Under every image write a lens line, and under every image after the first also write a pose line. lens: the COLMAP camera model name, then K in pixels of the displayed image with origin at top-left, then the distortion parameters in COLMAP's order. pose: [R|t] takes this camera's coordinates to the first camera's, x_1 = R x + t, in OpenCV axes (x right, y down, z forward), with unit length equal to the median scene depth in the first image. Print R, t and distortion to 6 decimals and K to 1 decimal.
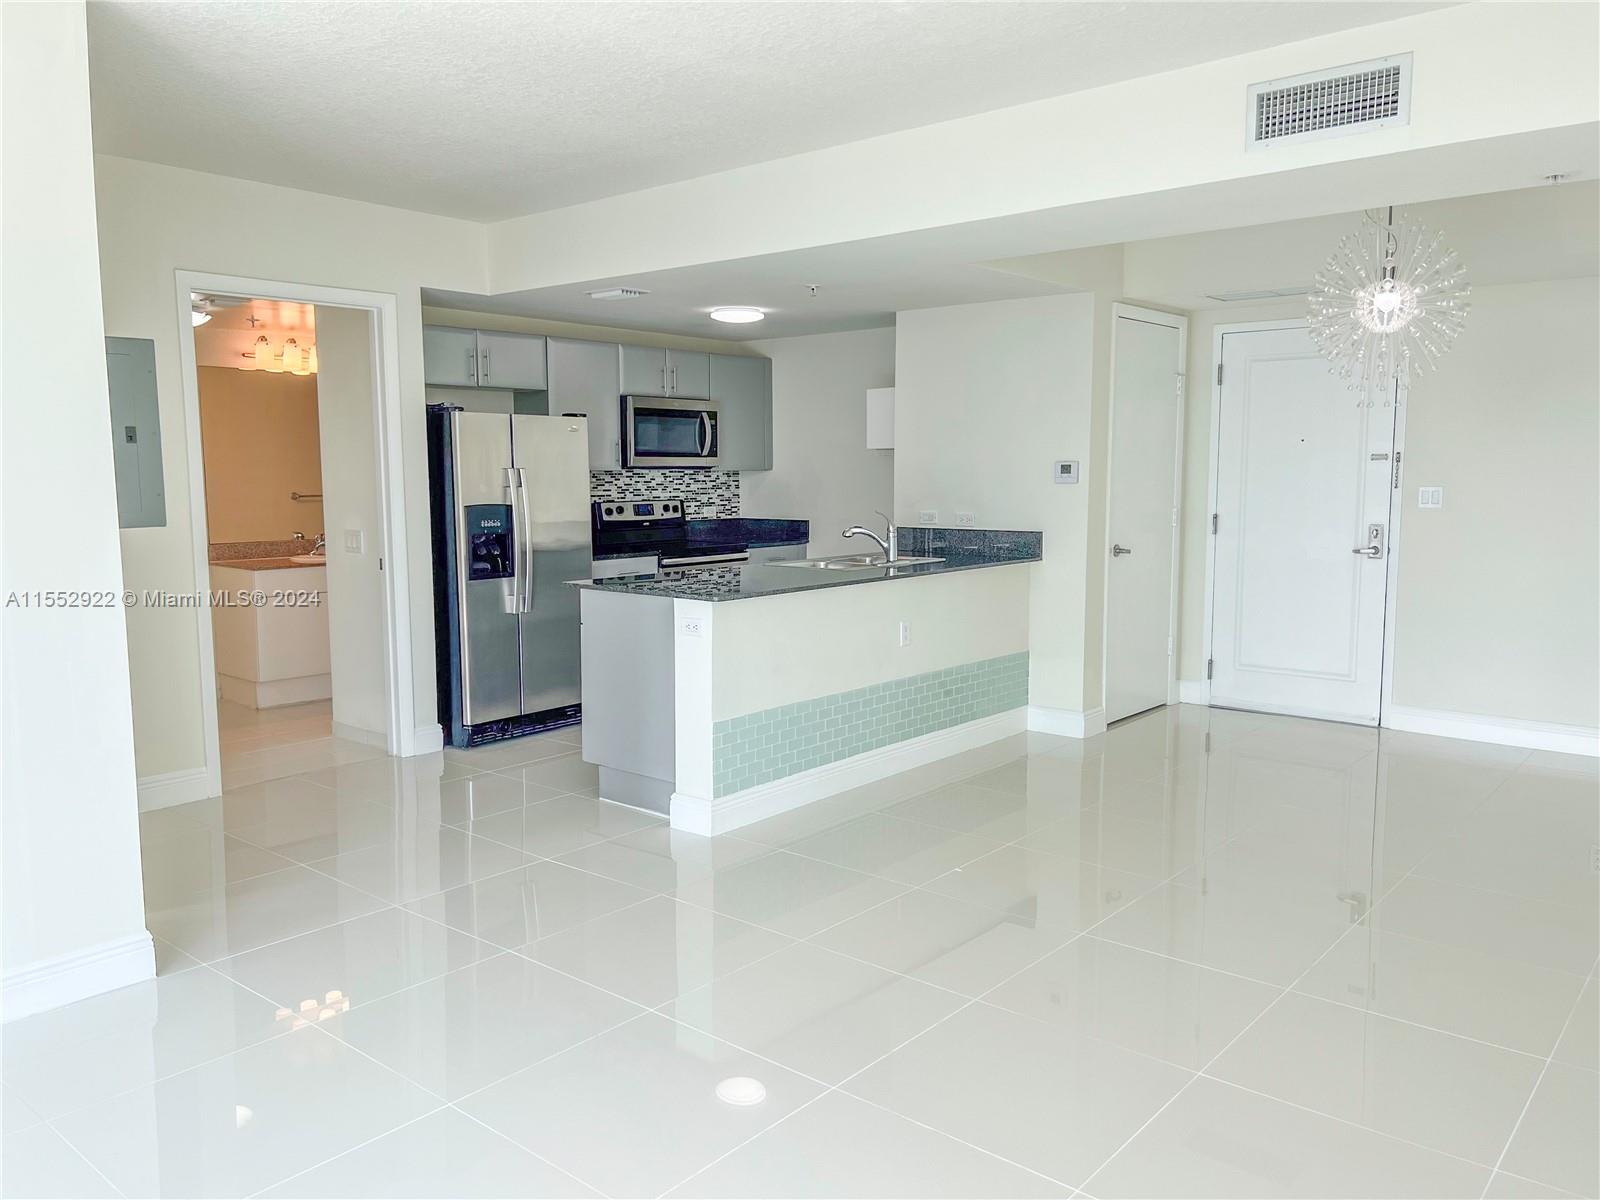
lens RADIAL K [[1209.9, 0, 792.6], [0, 1209.9, 593.3], [0, 0, 1]] dist [0.094620, -0.164928]
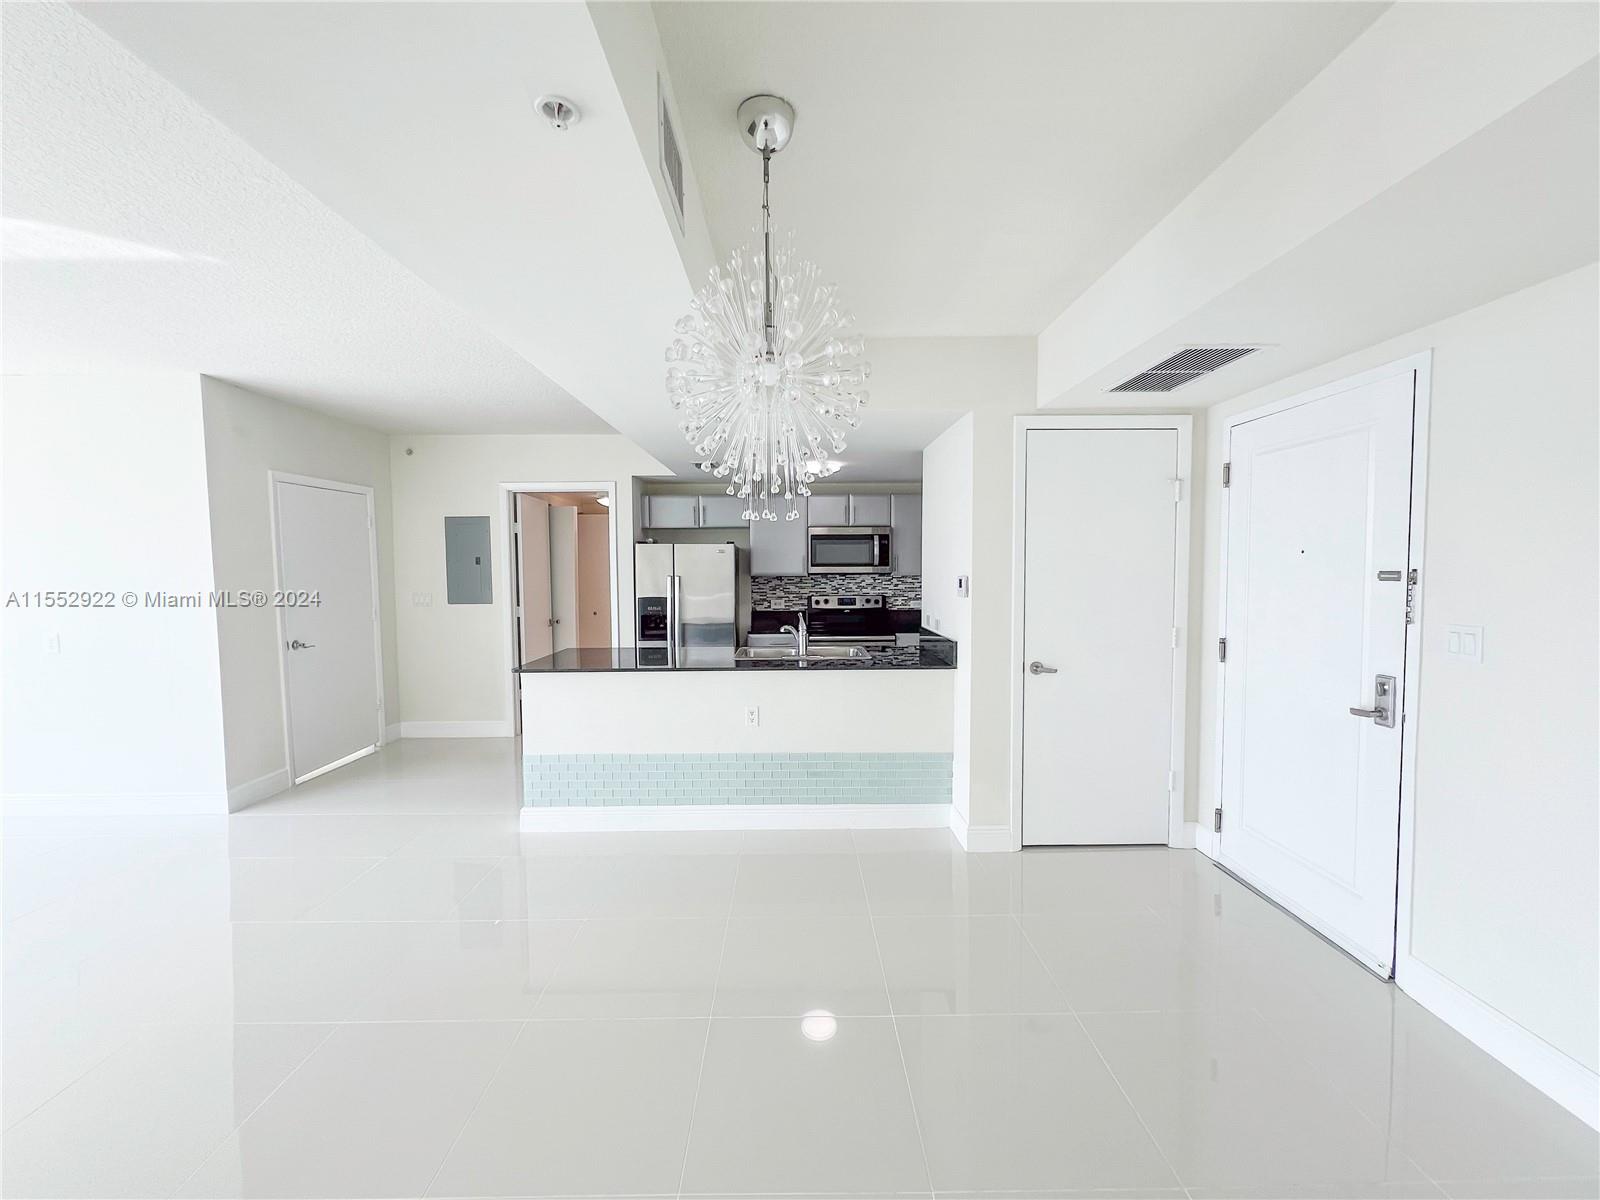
lens RADIAL K [[646.9, 0, 800.0], [0, 646.9, 600.0], [0, 0, 1]] dist [-0.000183, 0.000151]
pose [[0.654925, 0.040286, -0.754619, 0.534372], [-0.074064, 0.997192, -0.011043, -0.070257], [0.752056, 0.063122, 0.656070, 0.527464]]
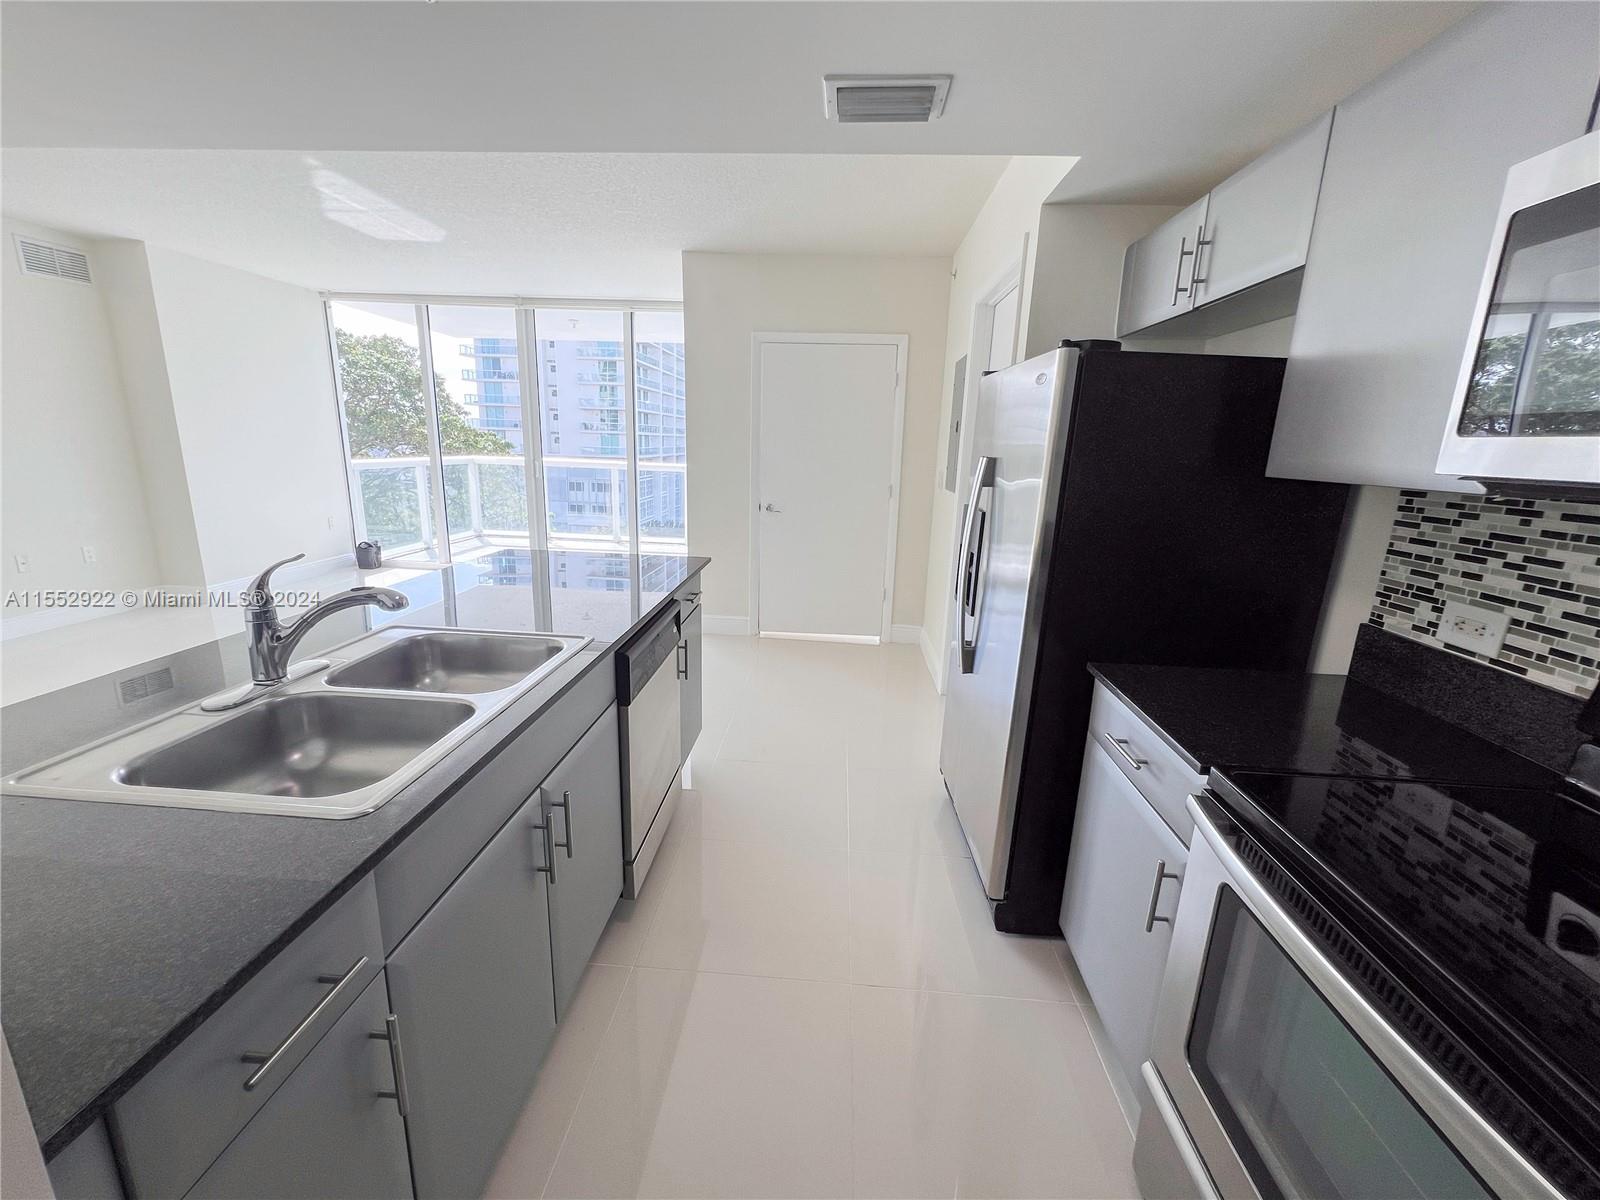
lens RADIAL K [[646.9, 0, 800.0], [0, 646.9, 600.0], [0, 0, 1]] dist [-0.000183, 0.000151]
pose [[-0.805178, 0.115244, -0.581727, 0.062478], [-0.094851, 0.943282, 0.318156, -0.125179], [0.585398, 0.311350, -0.748579, 1.169220]]
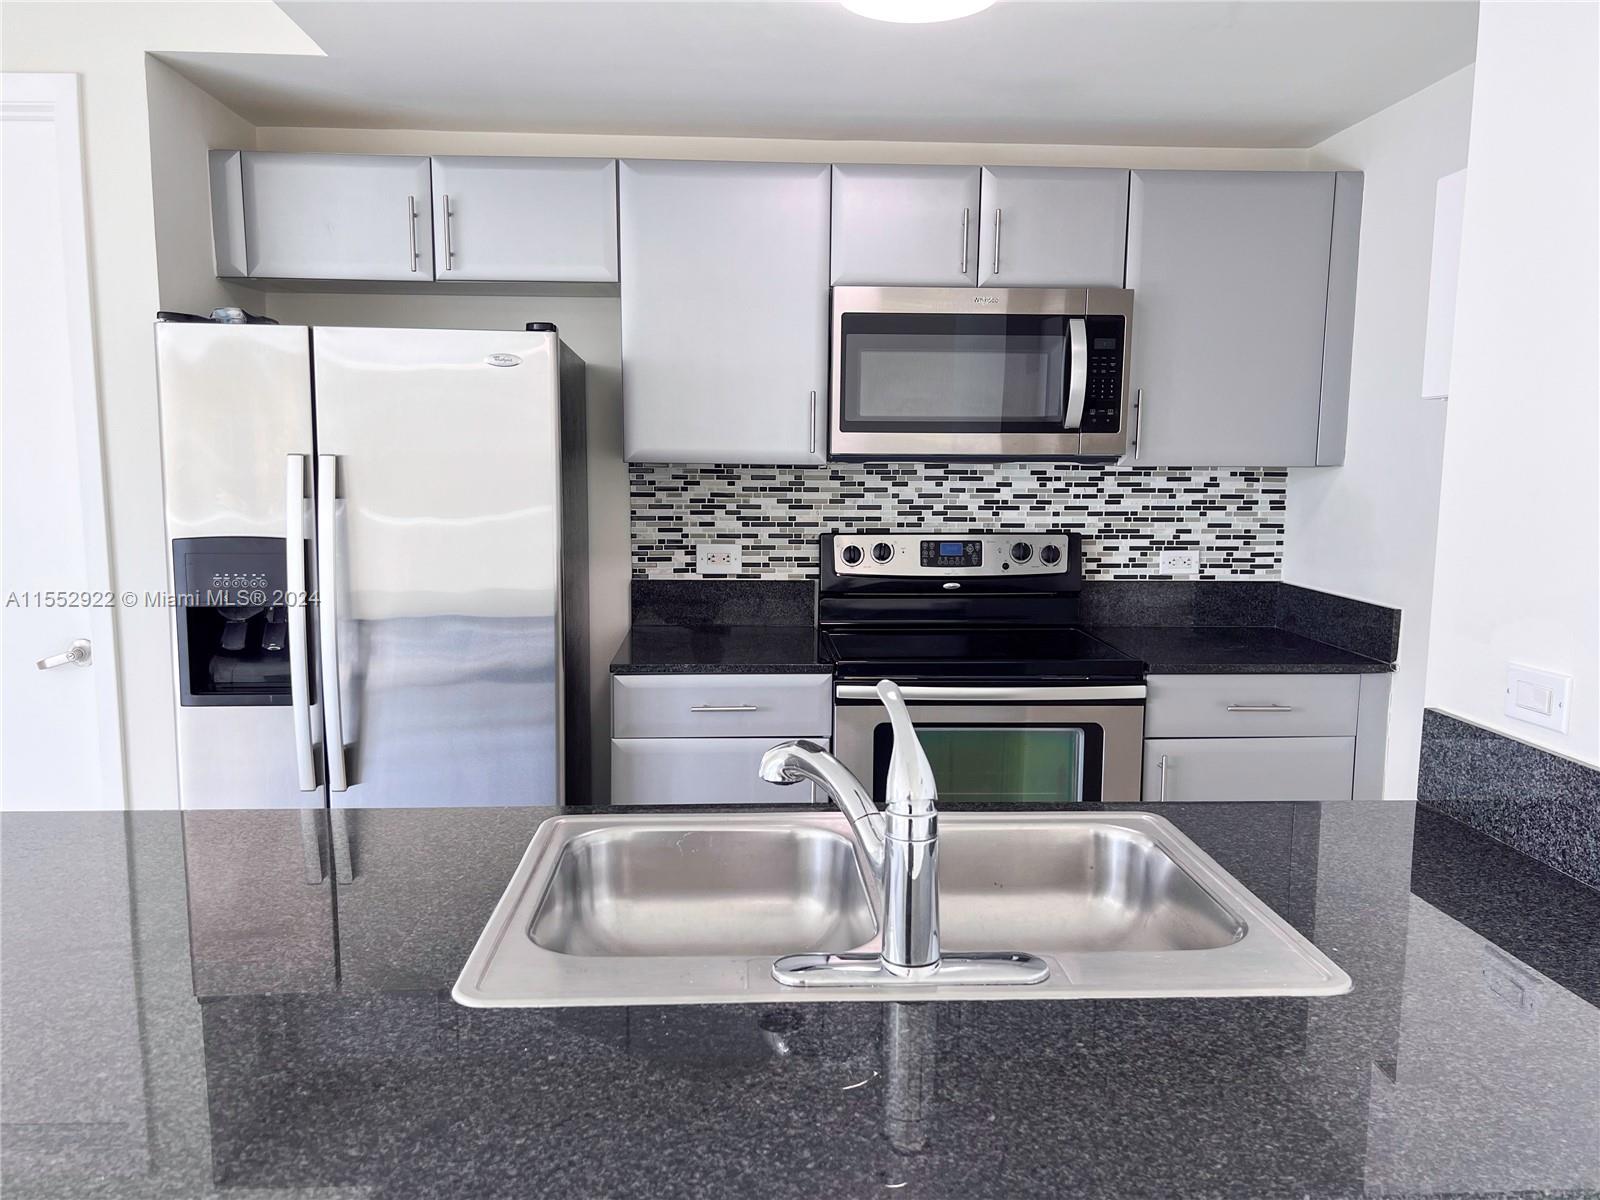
lens RADIAL K [[1207.5, 0, 800.0], [0, 1207.5, 600.0], [0, 0, 1]] dist [0.136766, -0.158736]
pose [[0.687137, 0.096861, -0.720043, 0.195162], [-0.084741, 0.994994, 0.052978, -0.085818], [0.721569, 0.024614, 0.691905, 0.792770]]
